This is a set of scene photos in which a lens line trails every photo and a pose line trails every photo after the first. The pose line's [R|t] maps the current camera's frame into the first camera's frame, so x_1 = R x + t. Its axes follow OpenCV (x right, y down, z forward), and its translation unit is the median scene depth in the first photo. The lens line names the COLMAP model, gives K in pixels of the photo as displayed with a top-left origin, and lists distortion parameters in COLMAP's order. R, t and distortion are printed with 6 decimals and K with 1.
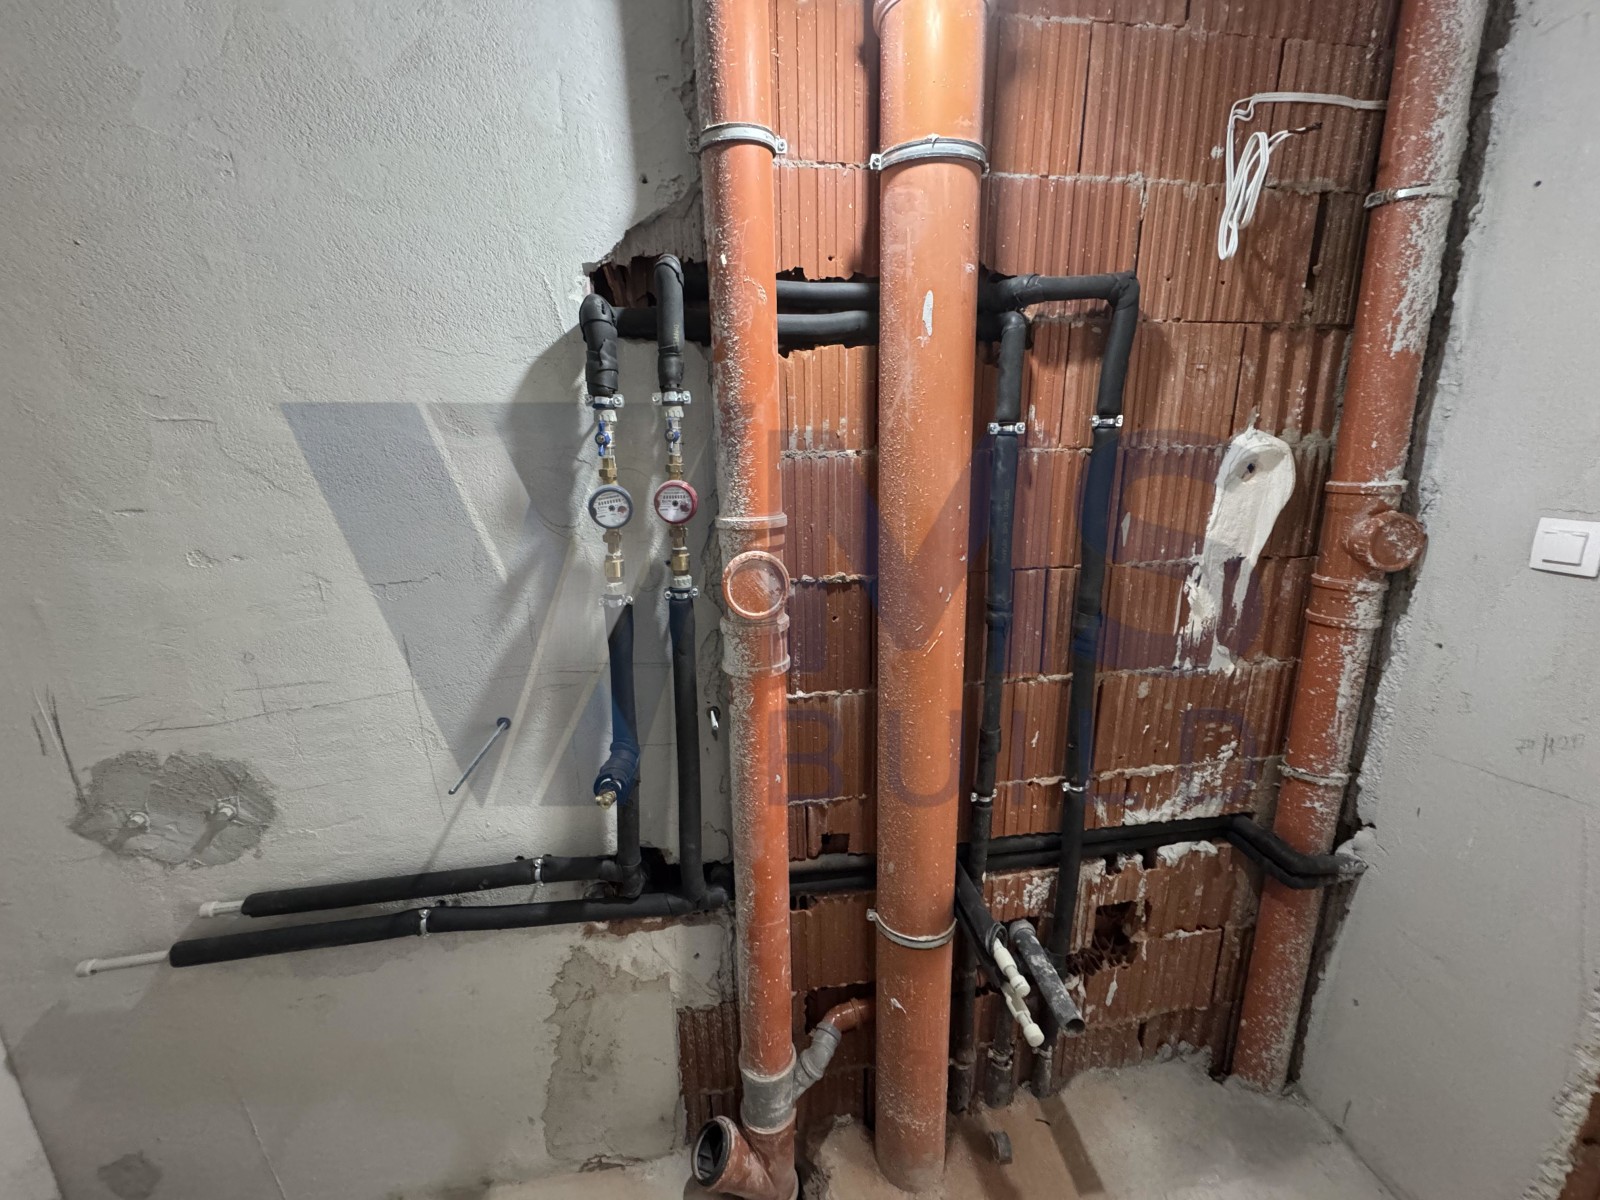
lens RADIAL K [[635.6, 0, 798.2], [0, 635.6, 599.8], [0, 0, 1]] dist [-0.002620, 0.000239]
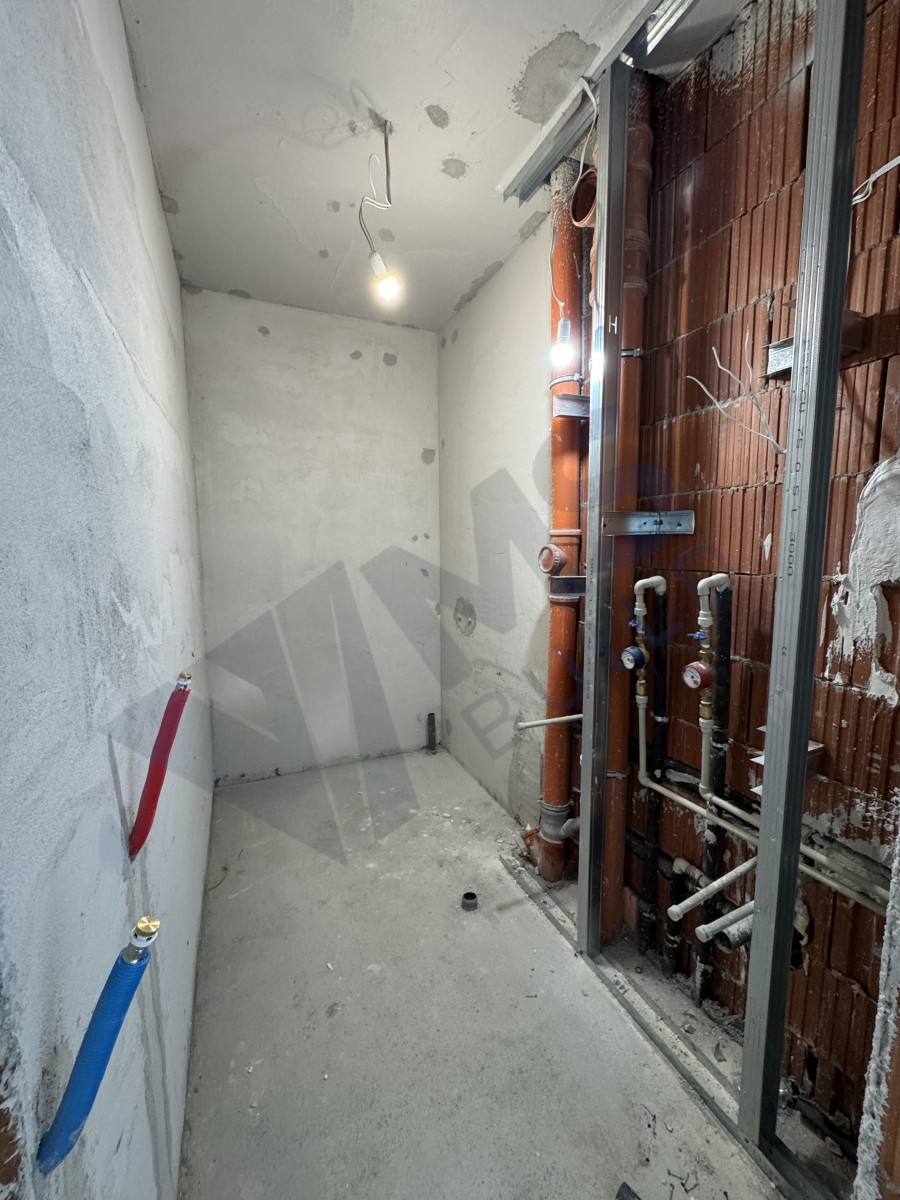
lens RADIAL K [[476.7, 0, 451.2], [0, 476.7, 599.5], [0, 0, 1]] dist [-0.002620, 0.000239]
pose [[0.261504, 0.129036, -0.956538, 1.234987], [-0.225106, 0.971848, 0.069560, 0.065784], [0.938586, 0.197132, 0.283189, 0.150254]]
